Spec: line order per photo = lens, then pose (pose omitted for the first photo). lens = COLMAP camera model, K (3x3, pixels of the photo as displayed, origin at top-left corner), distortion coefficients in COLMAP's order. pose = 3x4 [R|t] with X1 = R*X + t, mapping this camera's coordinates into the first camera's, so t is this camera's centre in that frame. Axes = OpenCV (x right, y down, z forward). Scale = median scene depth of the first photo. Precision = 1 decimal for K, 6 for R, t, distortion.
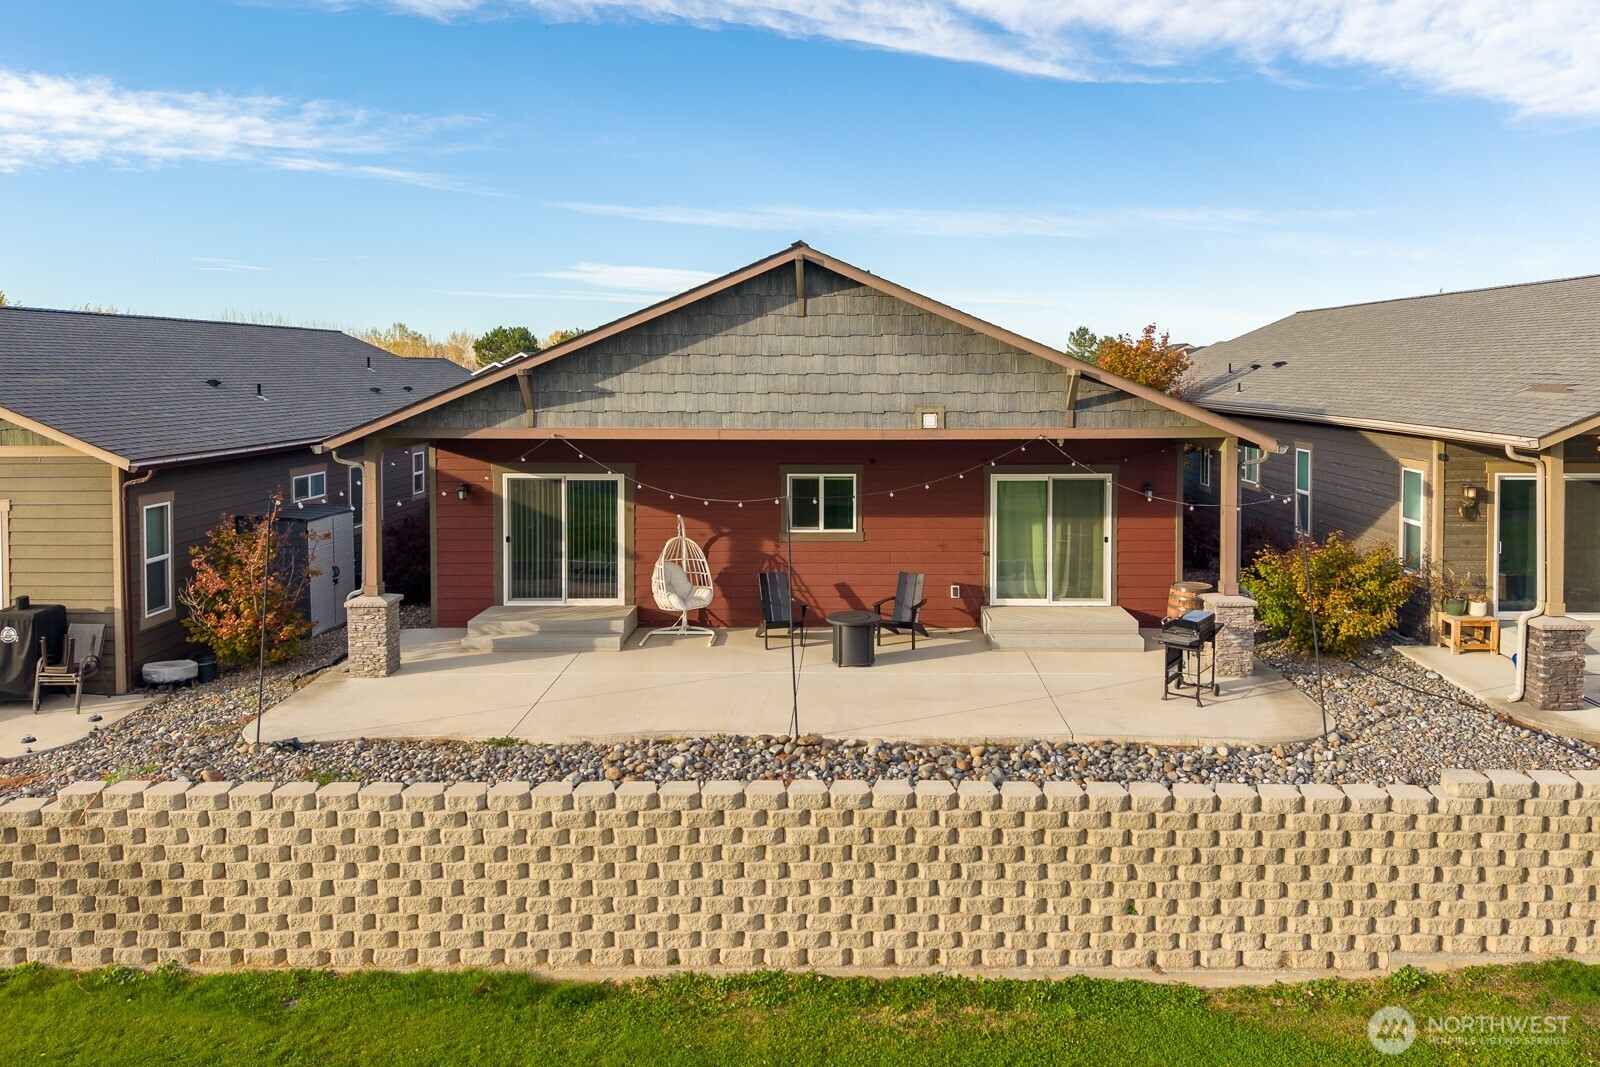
lens RADIAL K [[1154.2, 0, 812.0], [0, 1154.2, 434.6], [0, 0, 1]] dist [0.006708, -0.006993]
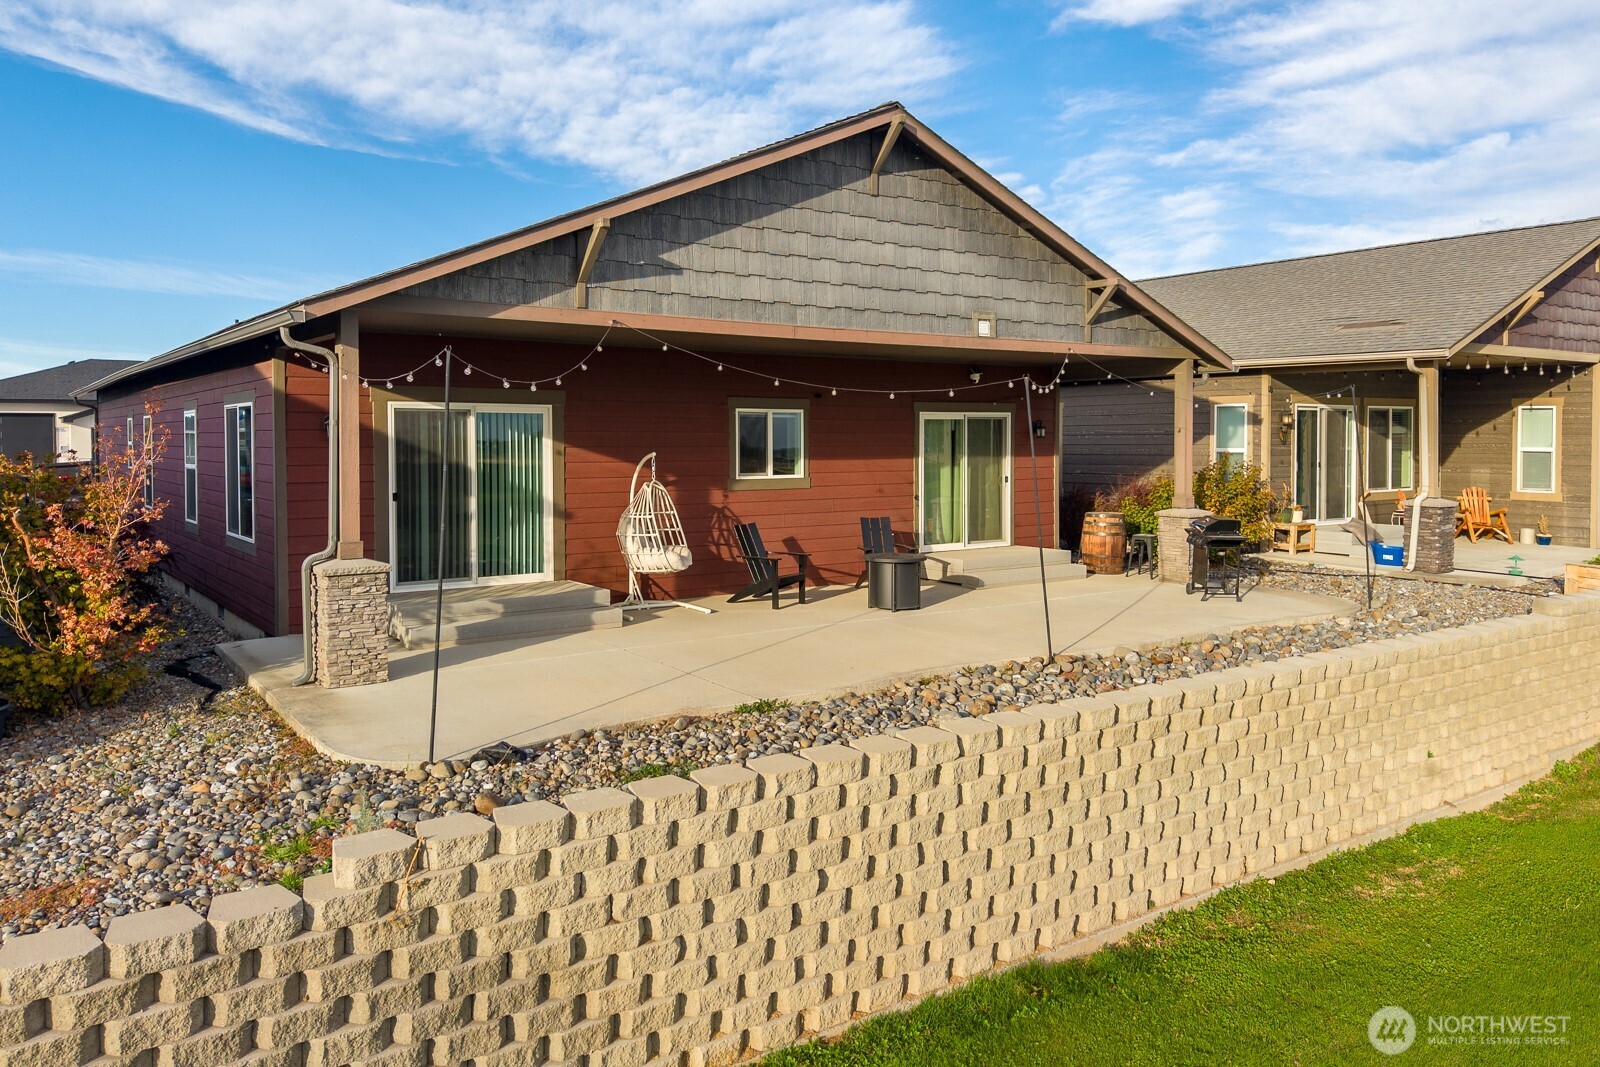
lens RADIAL K [[1163.8, 0, 759.9], [0, 1163.8, 506.8], [0, 0, 1]] dist [0.019936, -0.045021]
pose [[0.819917, -0.032596, 0.571554, -0.711836], [0.034763, 0.999370, 0.007125, 0.144214], [-0.571426, 0.014026, 0.820534, 0.429993]]
